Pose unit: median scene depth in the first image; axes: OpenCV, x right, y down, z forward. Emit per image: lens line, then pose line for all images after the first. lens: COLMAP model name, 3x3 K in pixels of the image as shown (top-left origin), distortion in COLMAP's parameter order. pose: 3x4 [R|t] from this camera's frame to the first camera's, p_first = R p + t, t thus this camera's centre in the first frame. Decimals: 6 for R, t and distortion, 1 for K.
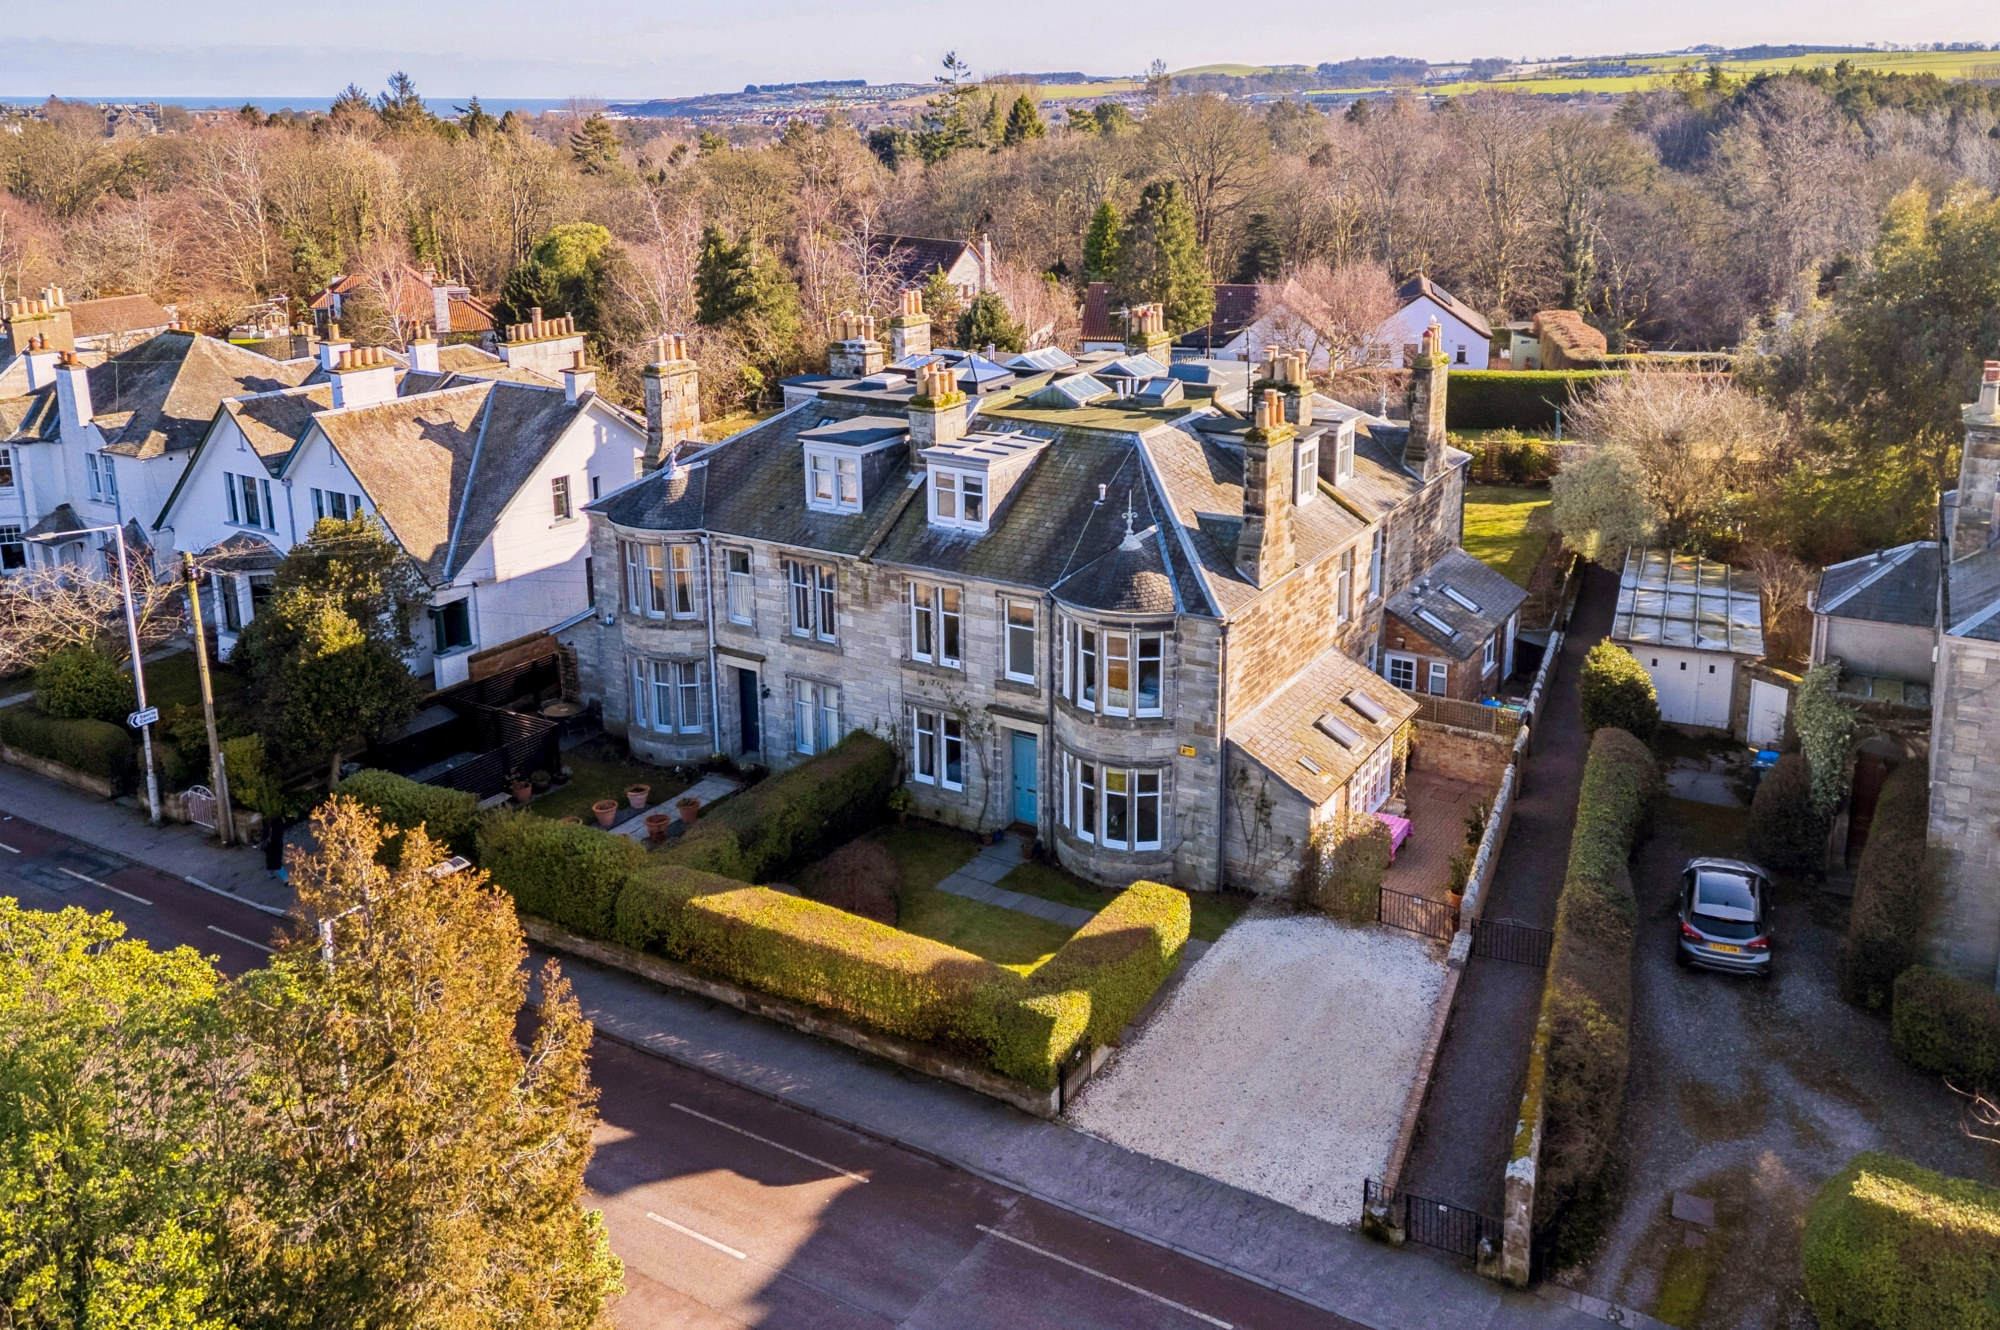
lens RADIAL K [[1417.6, 0, 1068.3], [0, 1417.6, 627.6], [0, 0, 1]] dist [0.031569, -0.002435]
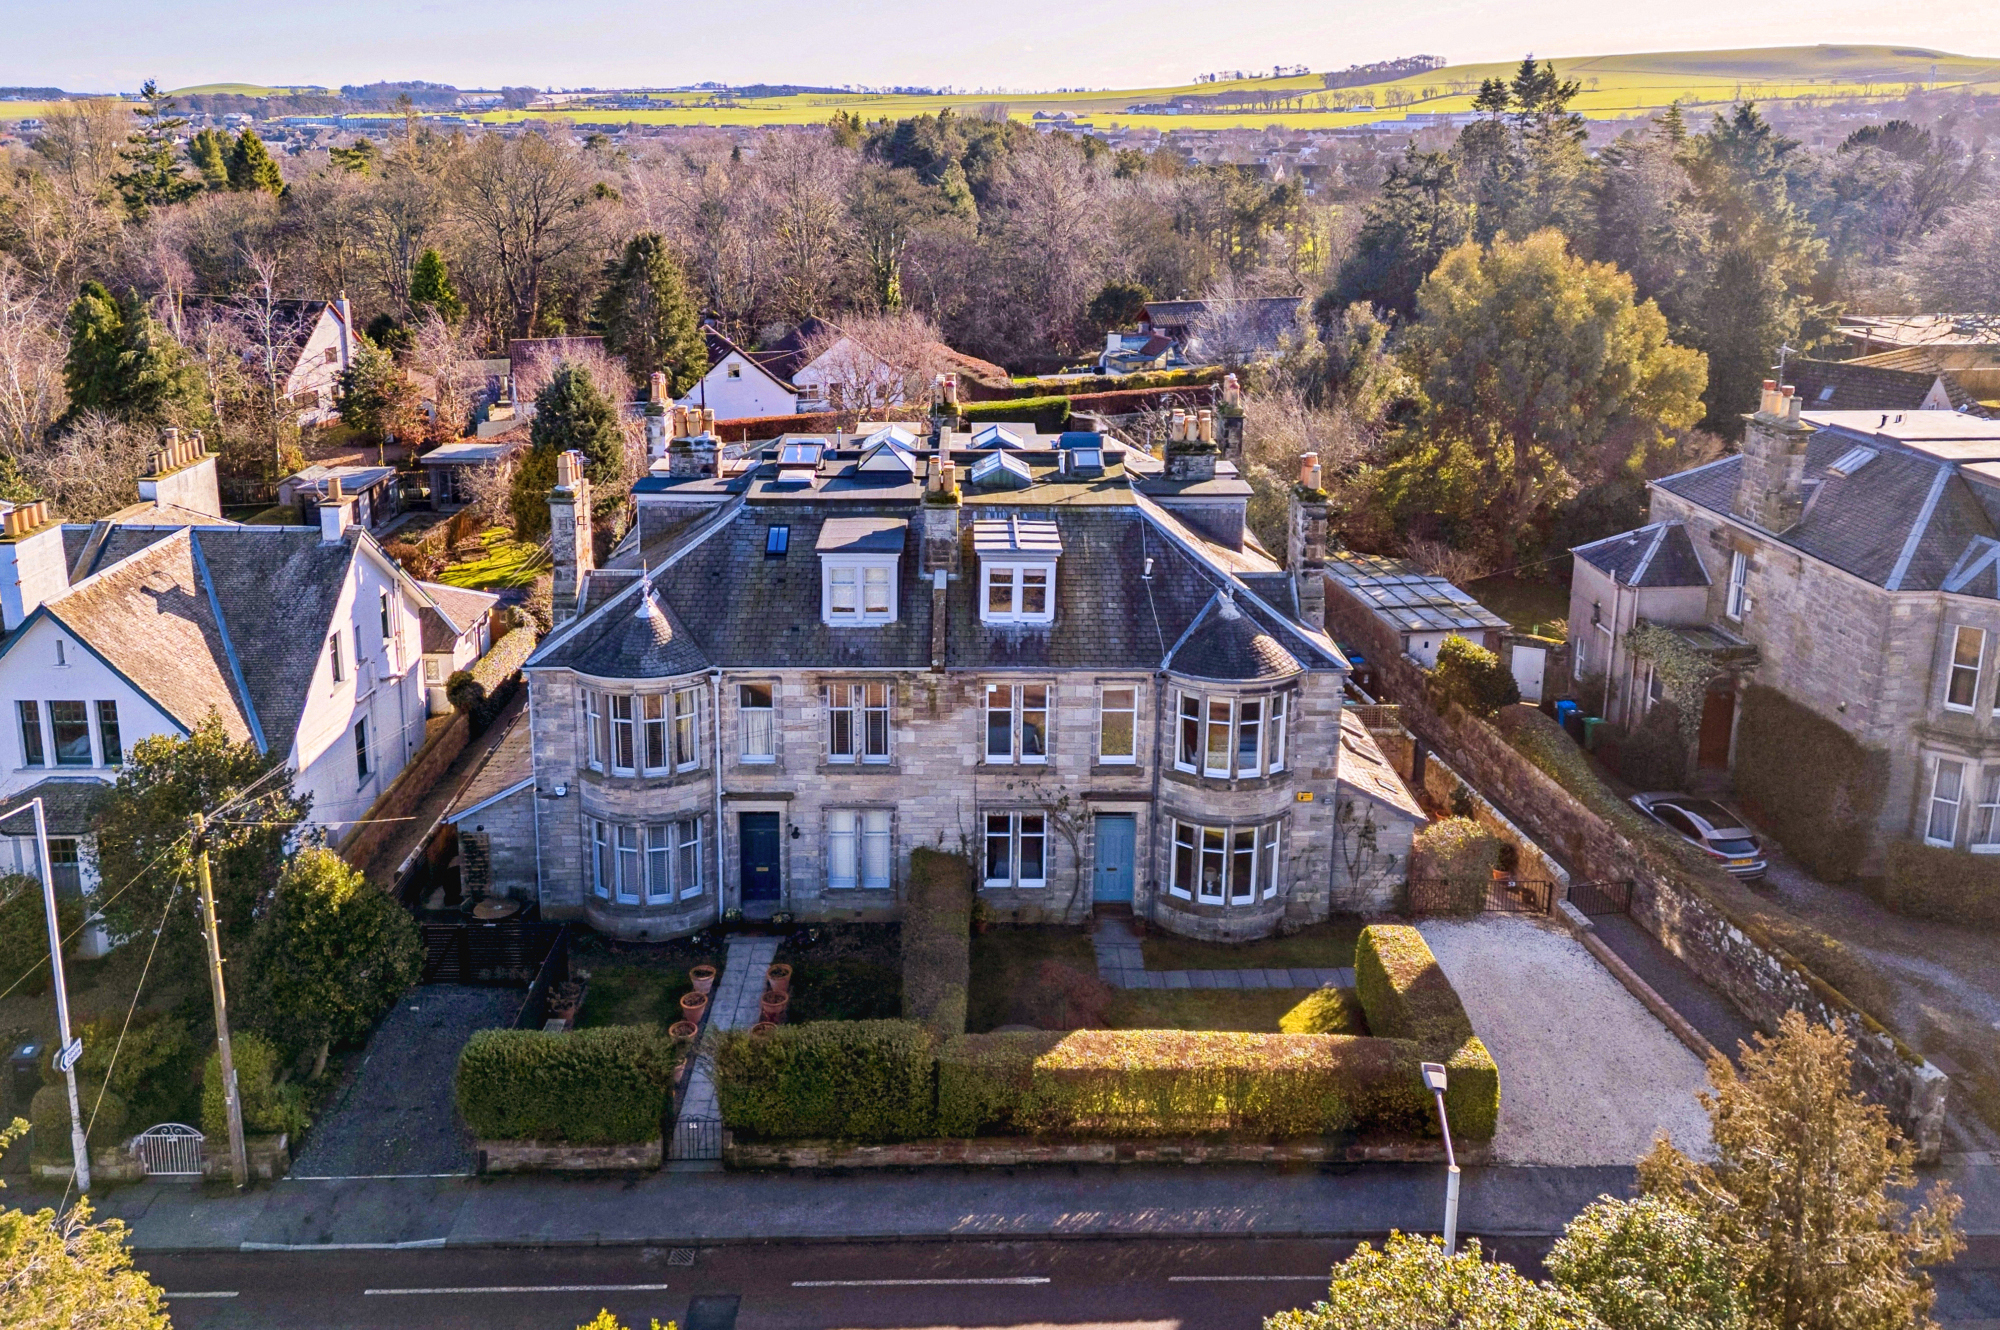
lens RADIAL K [[1385.6, 0, 994.8], [0, 1385.6, 631.7], [0, 0, 1]] dist [0.054531, -0.053035]
pose [[0.879763, -0.154440, 0.449628, -0.514168], [0.159814, 0.986798, 0.026250, -0.089855], [-0.447746, 0.048763, 0.892830, 0.150600]]
